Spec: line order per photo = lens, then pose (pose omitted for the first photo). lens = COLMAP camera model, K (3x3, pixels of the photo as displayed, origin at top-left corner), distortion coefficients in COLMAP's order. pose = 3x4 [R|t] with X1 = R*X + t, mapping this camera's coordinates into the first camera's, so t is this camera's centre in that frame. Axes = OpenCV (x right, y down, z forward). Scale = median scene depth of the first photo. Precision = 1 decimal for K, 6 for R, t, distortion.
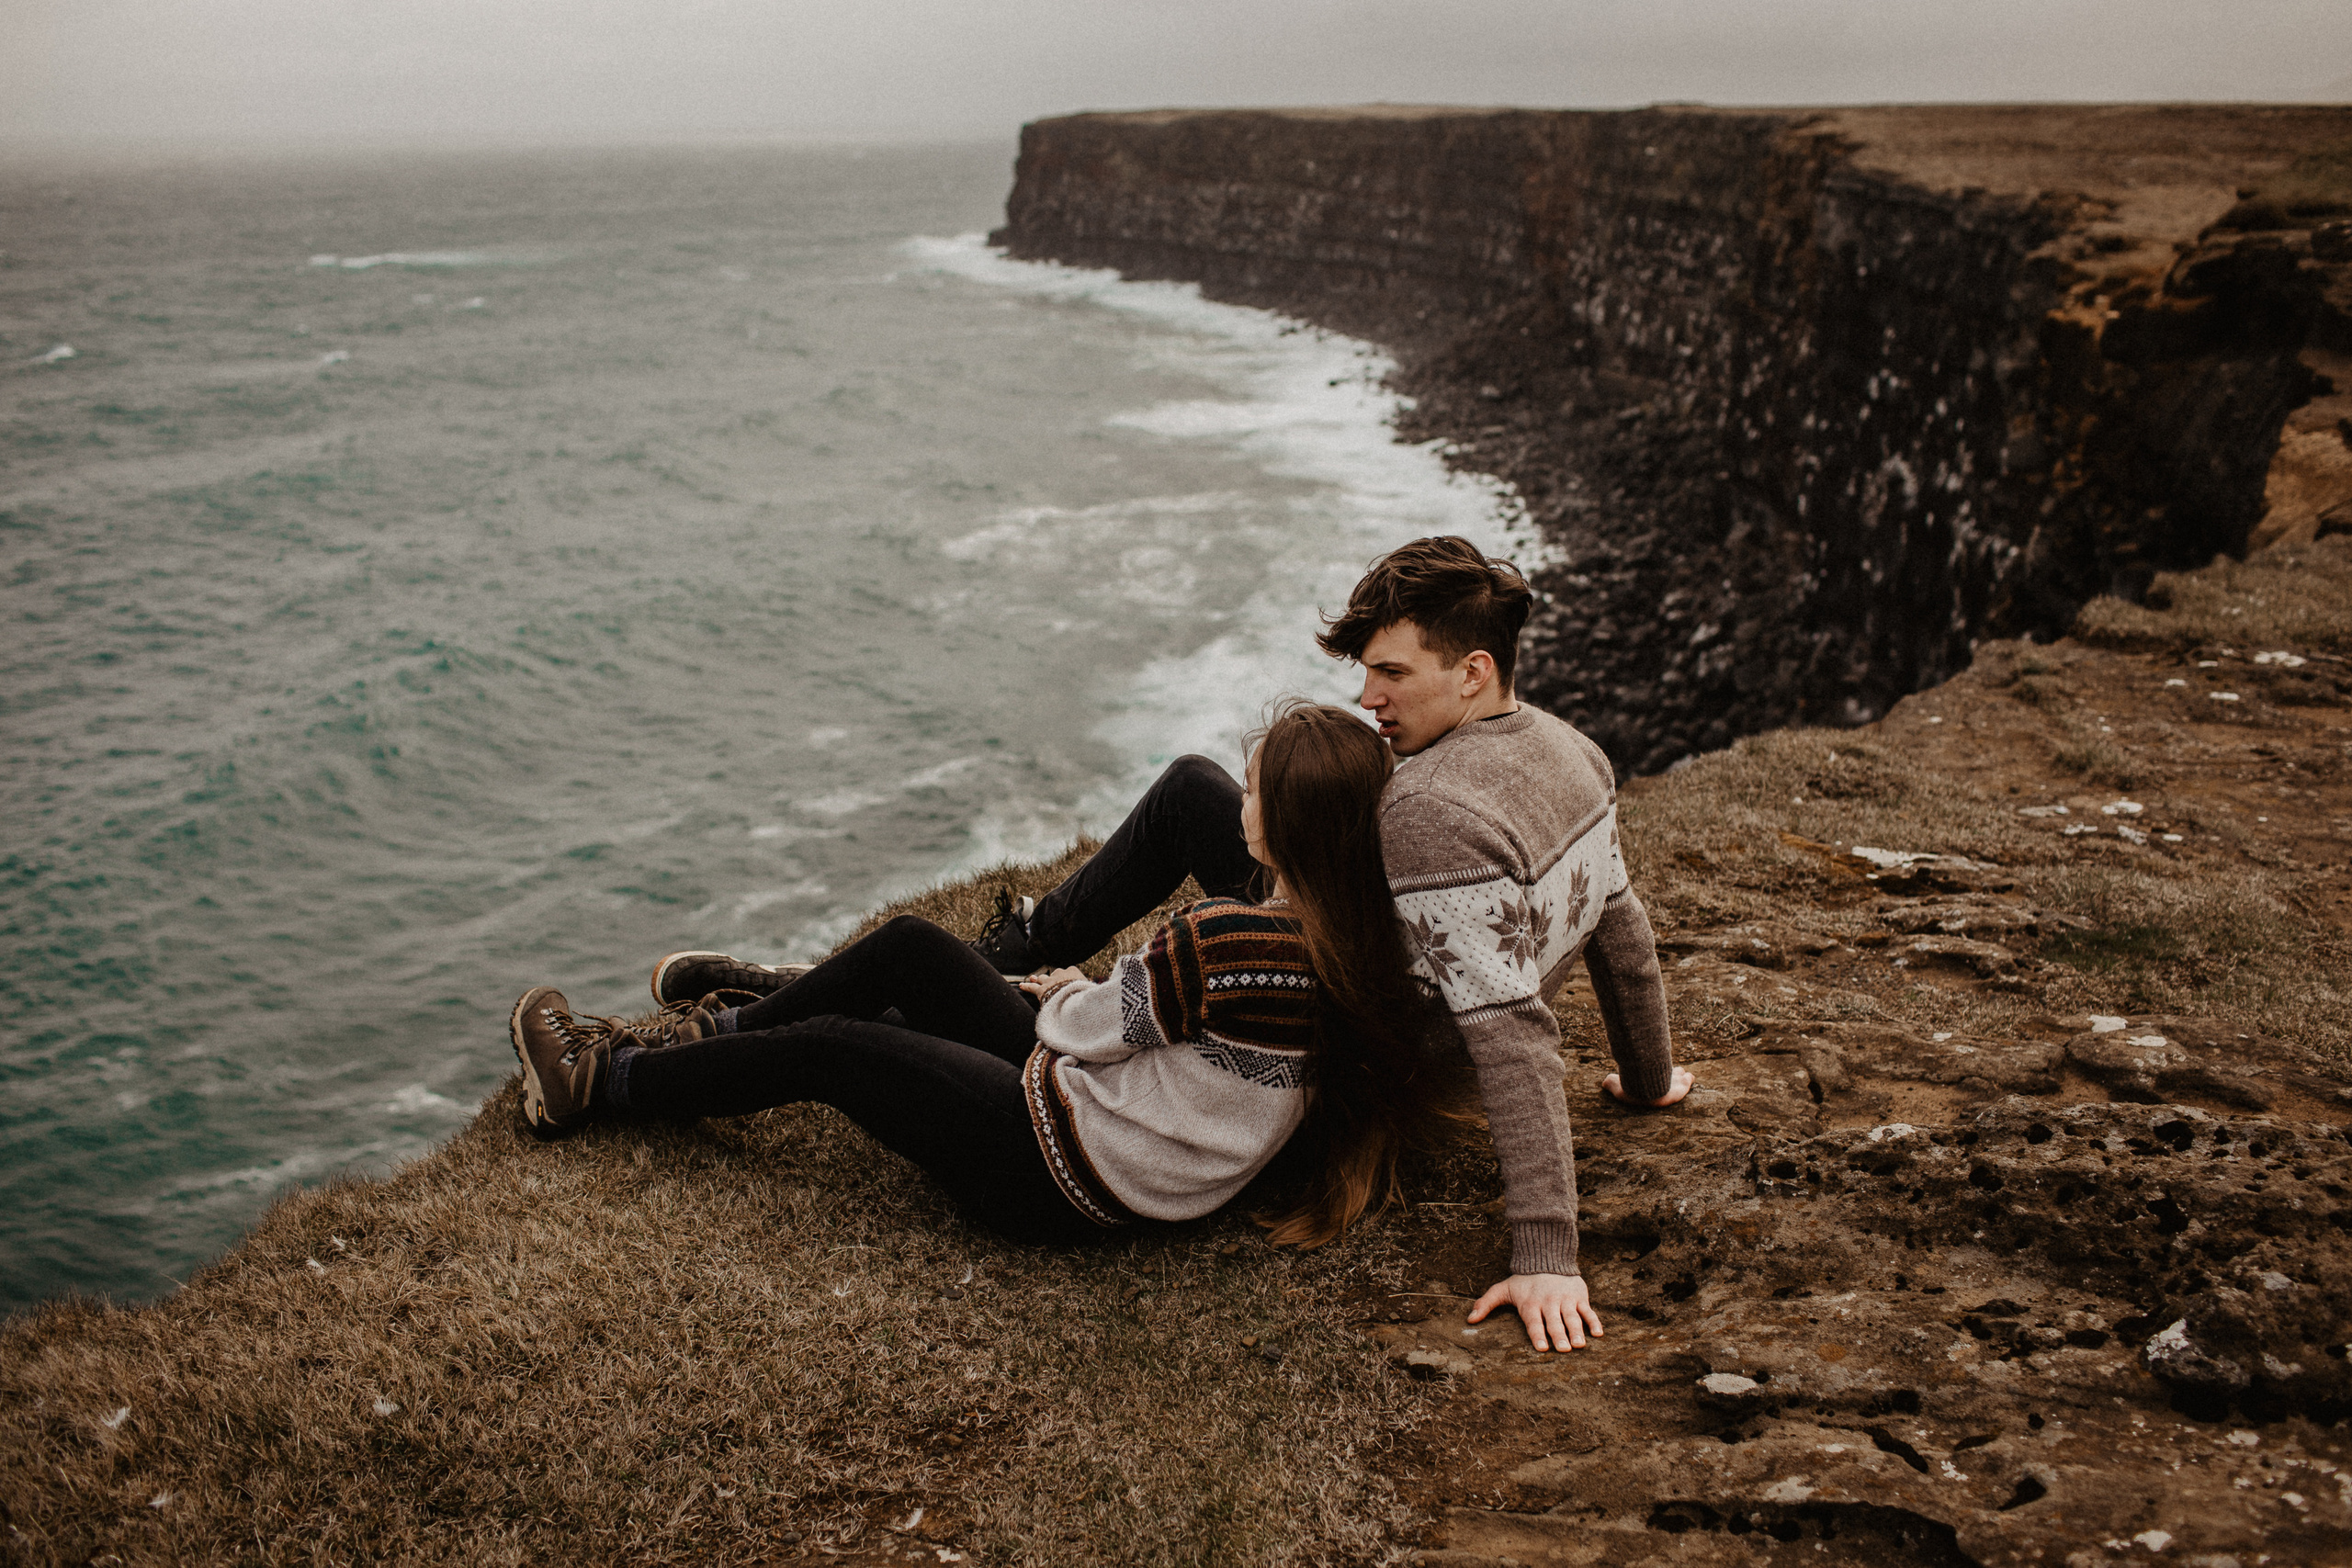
lens RADIAL K [[2343.3, 0, 1176.0], [0, 2343.3, 784.0], [0, 0, 1]] dist [-0.102537, 0.124847]
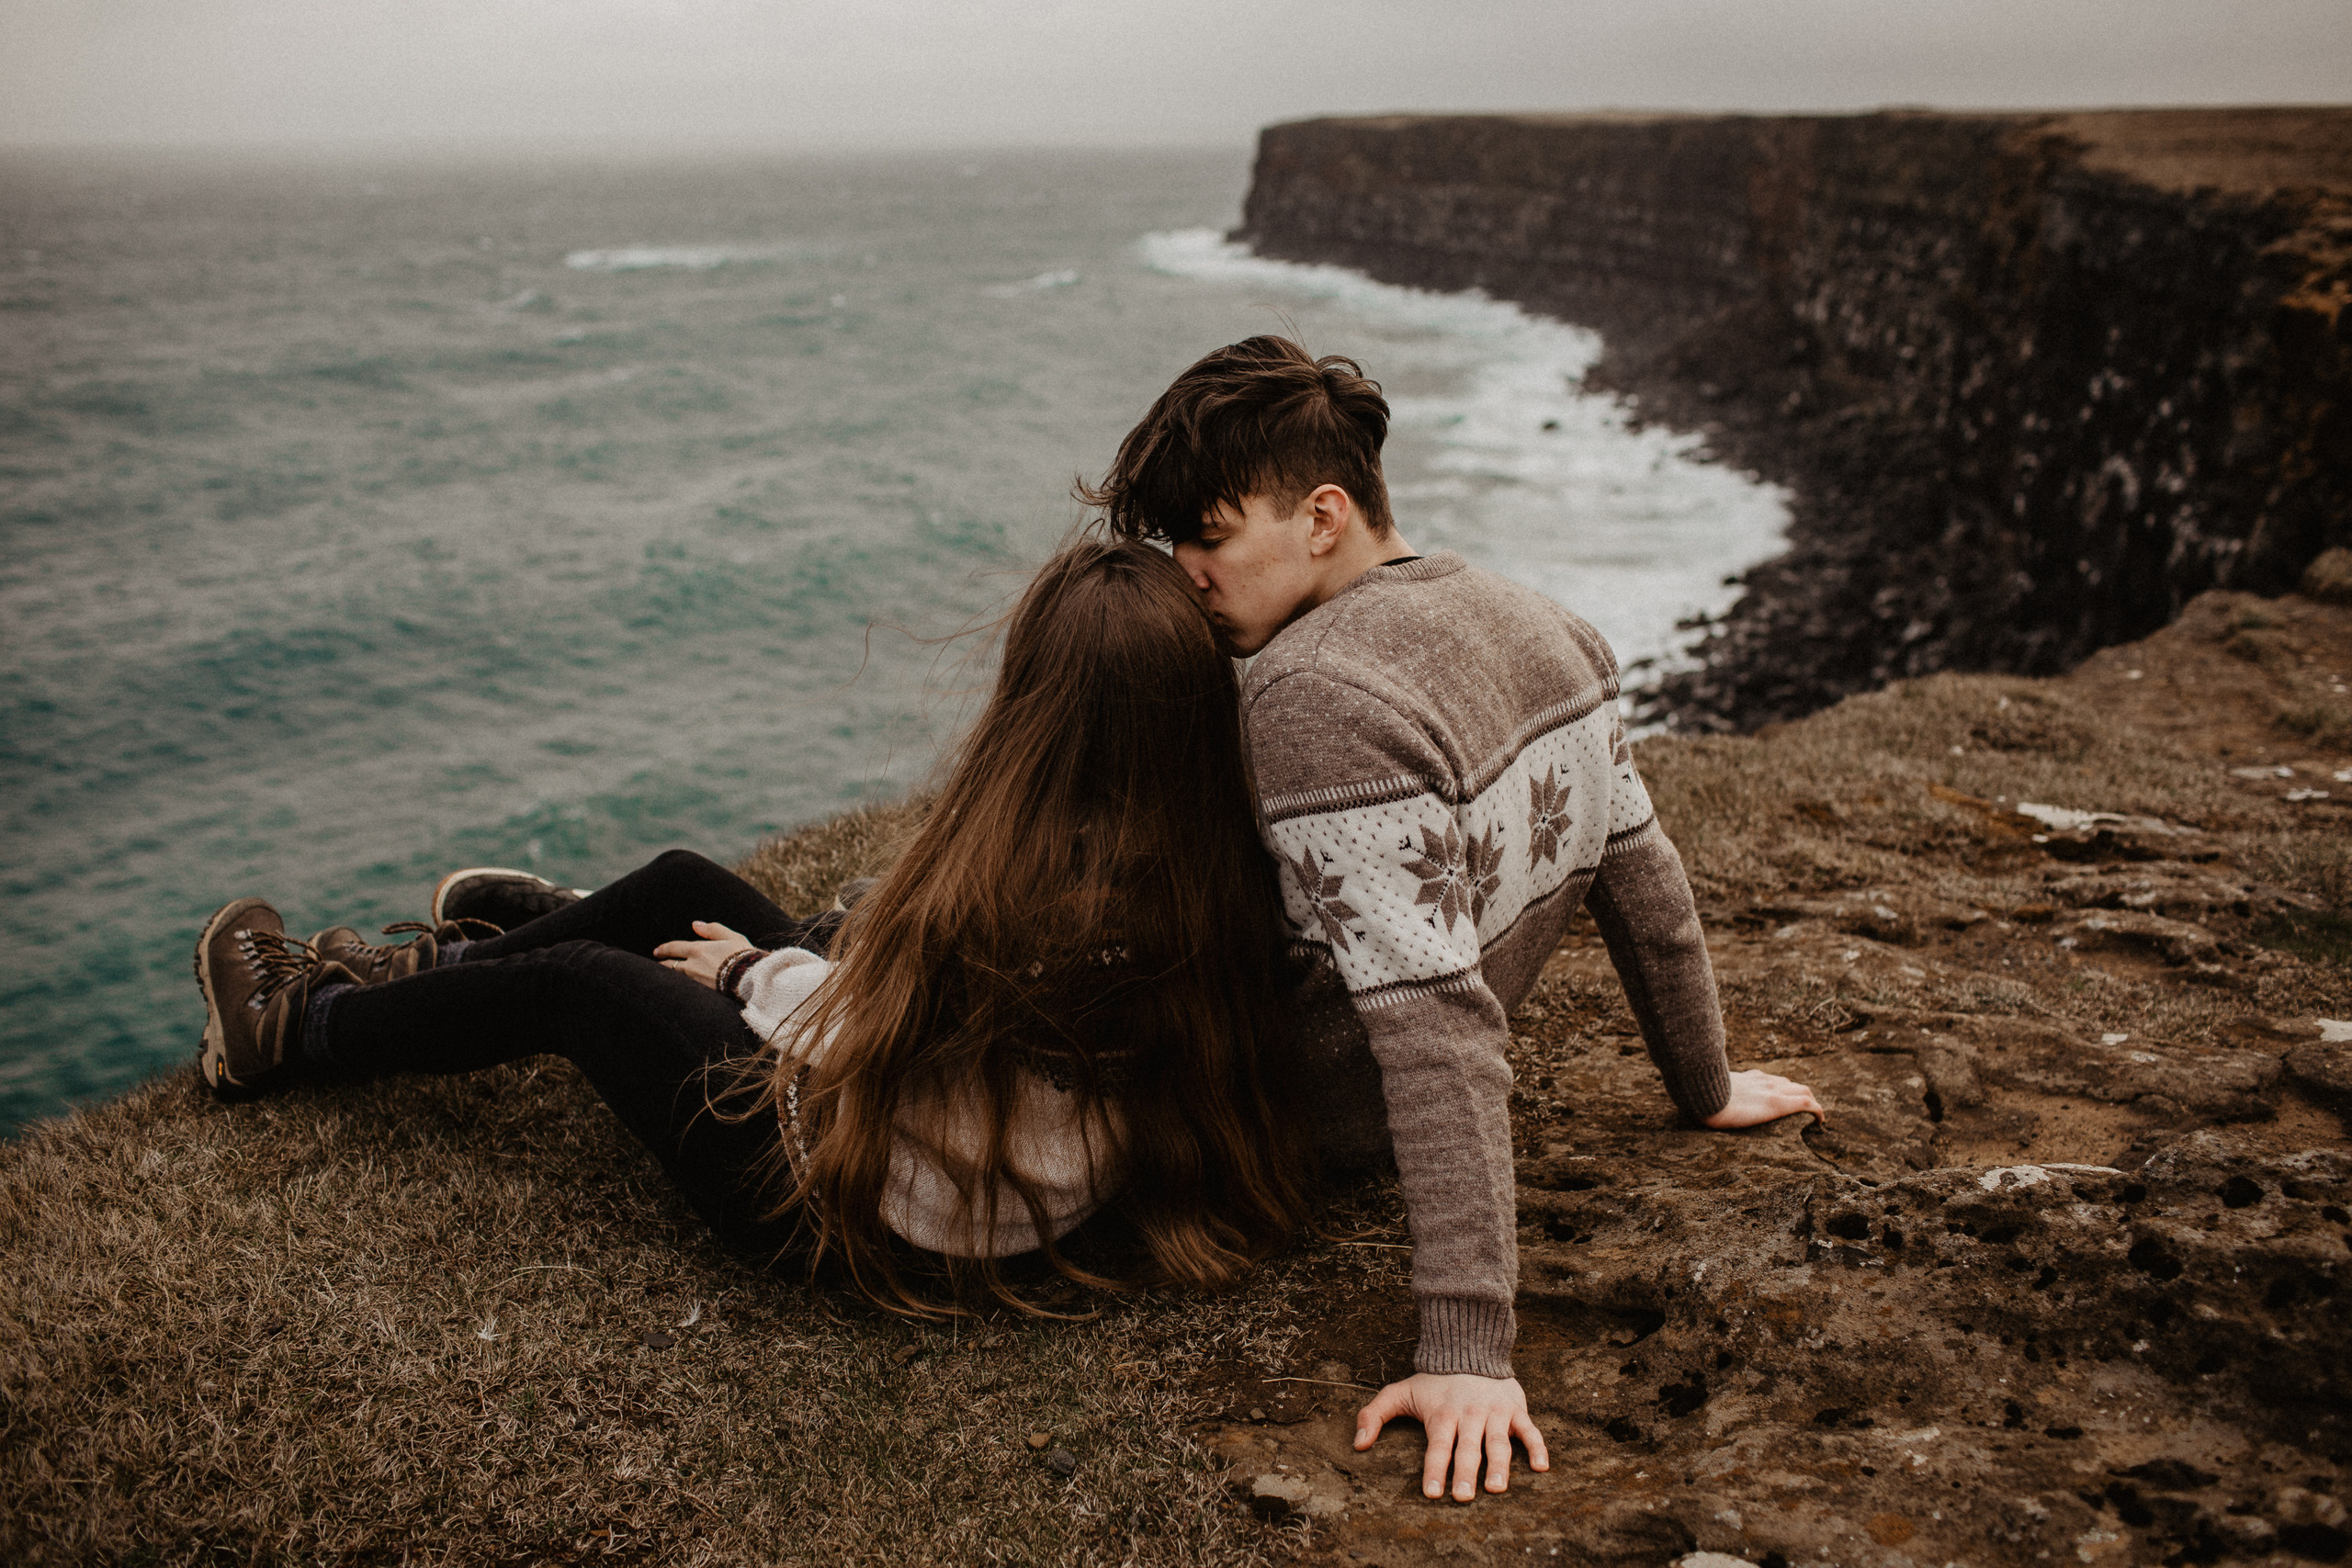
lens RADIAL K [[2254.3, 0, 1176.0], [0, 2254.3, 784.0], [0, 0, 1]] dist [-0.098961, 0.118179]
pose [[0.994971, 0.027854, -0.096214, 0.076934], [-0.027038, 0.999587, 0.009778, 0.022269], [0.096447, -0.007127, 0.995313, 0.205764]]
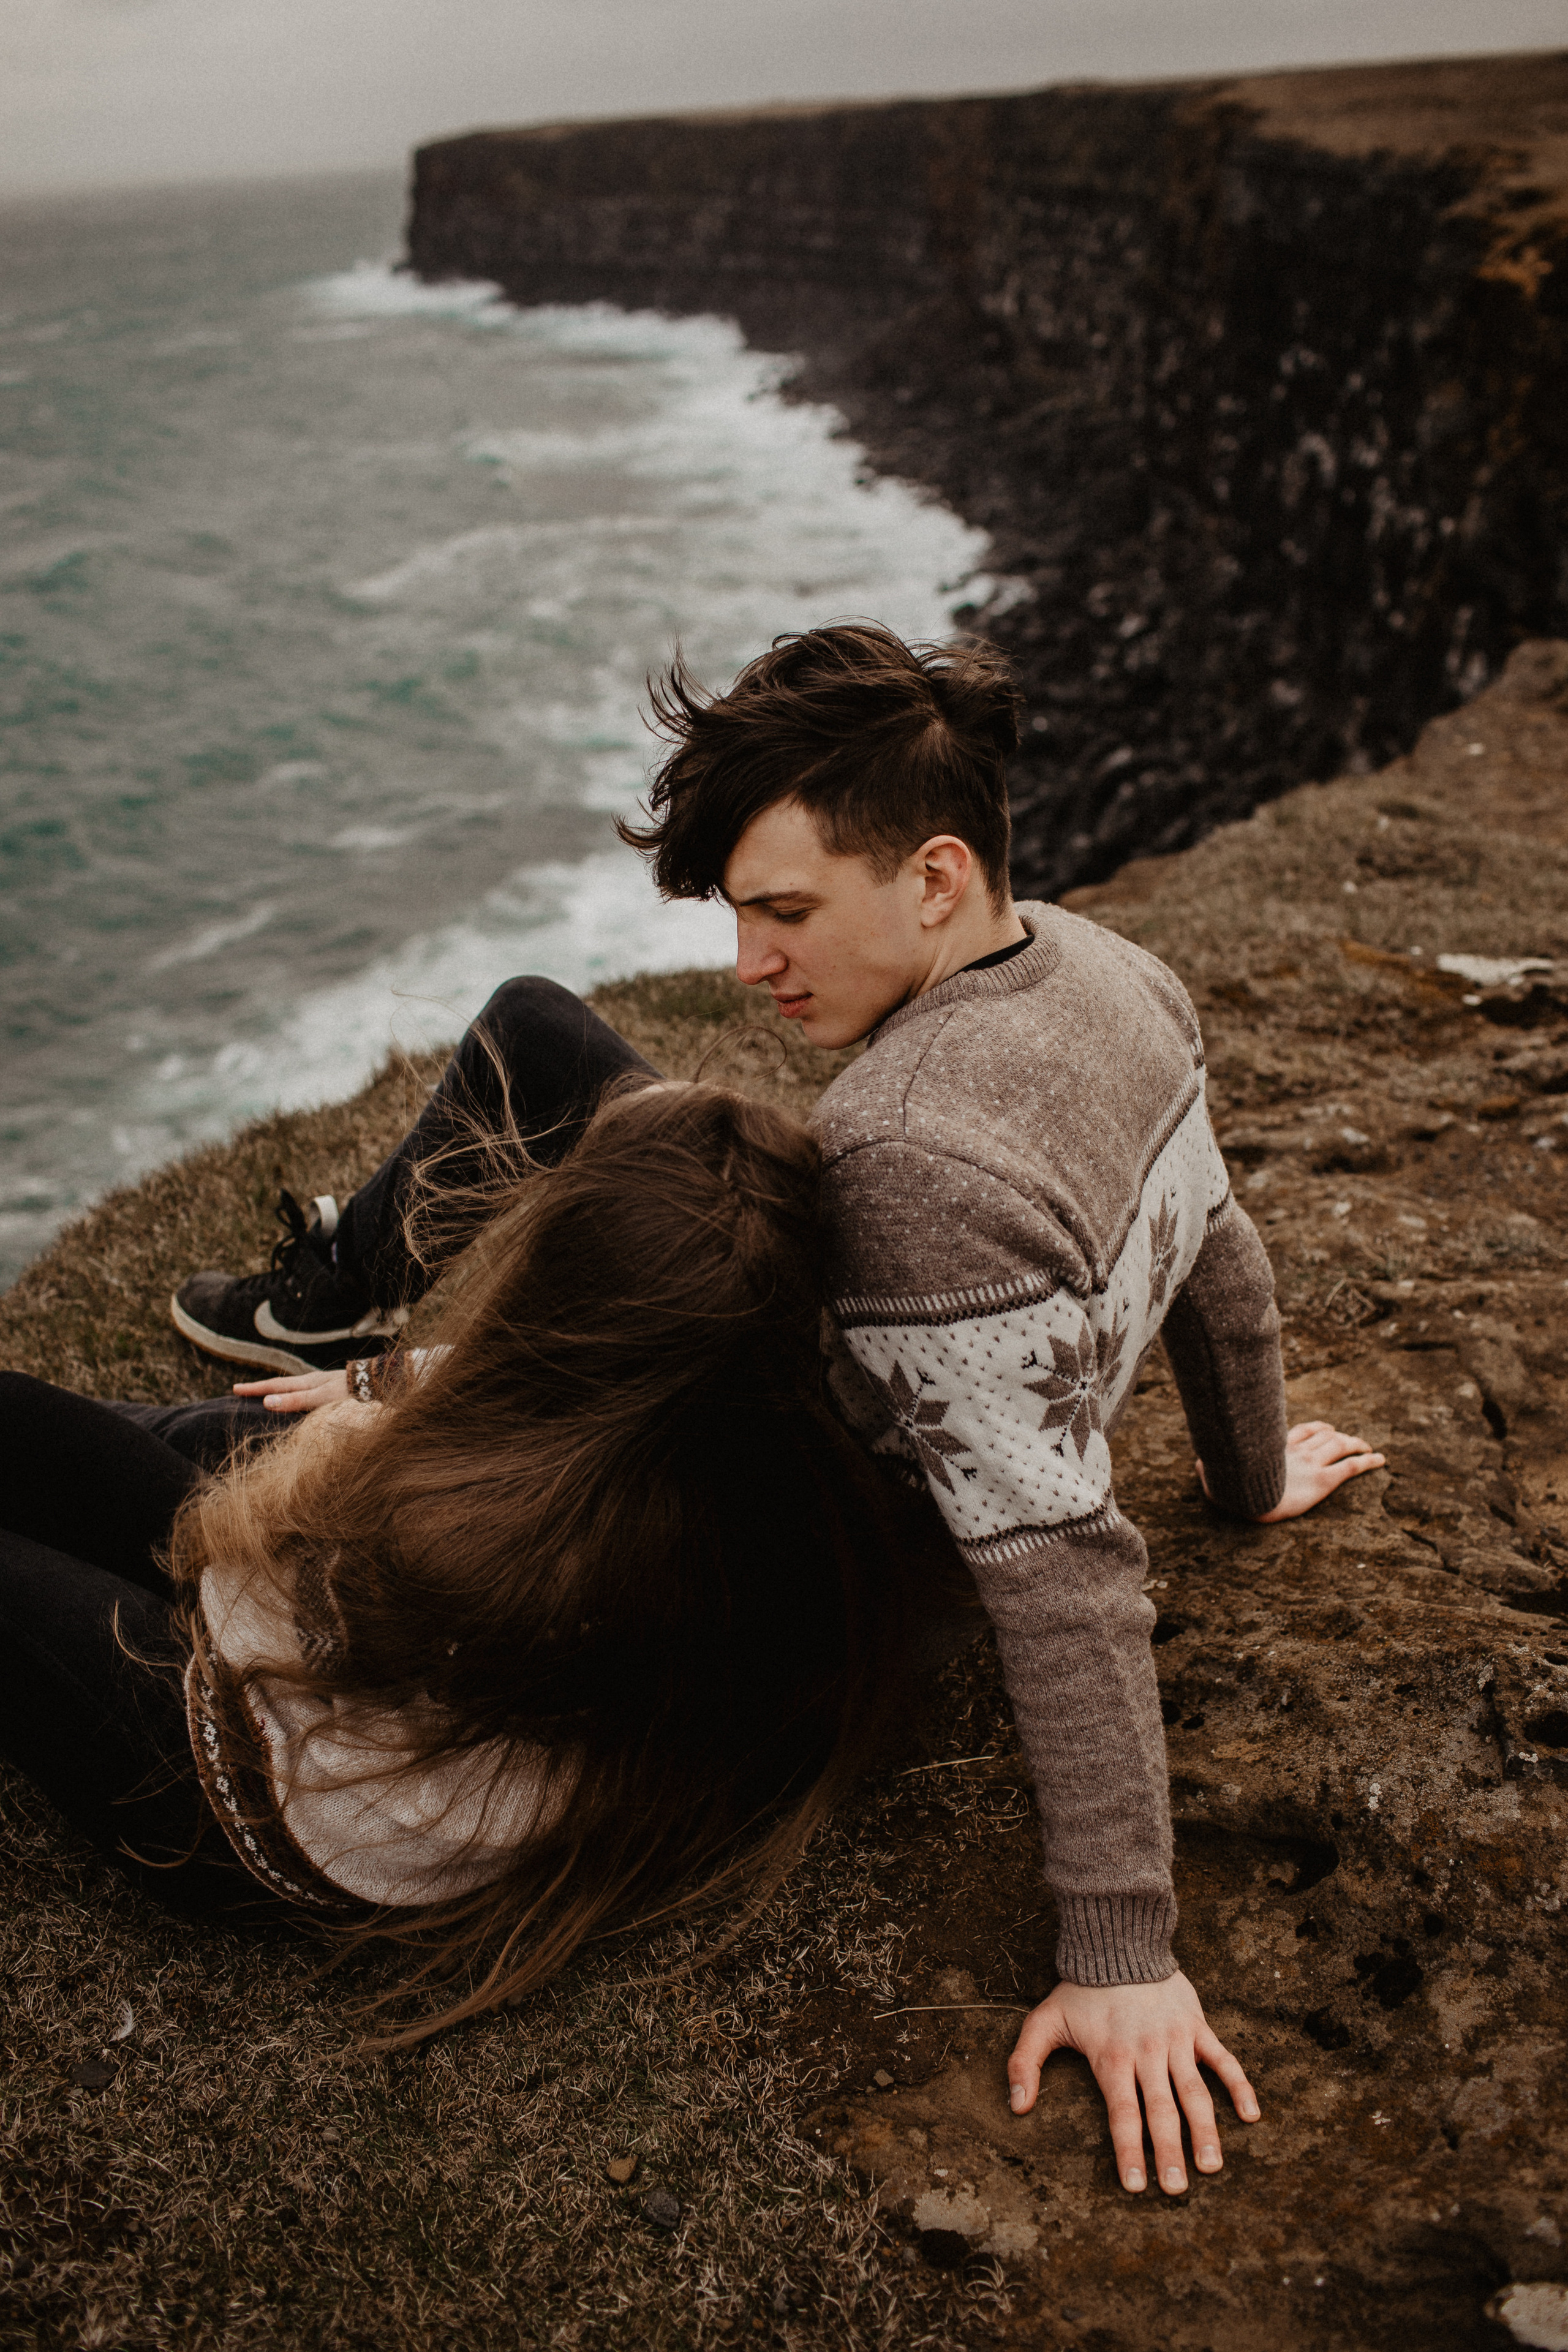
lens RADIAL K [[2254.5, 0, 784.0], [0, 2254.5, 1176.0], [0, 0, 1]] dist [-0.098961, 0.118179]
pose [[0.994757, -0.086219, 0.054995, 0.035883], [0.076092, 0.983312, 0.165249, -0.042350], [-0.068325, -0.160198, 0.984717, 0.310532]]
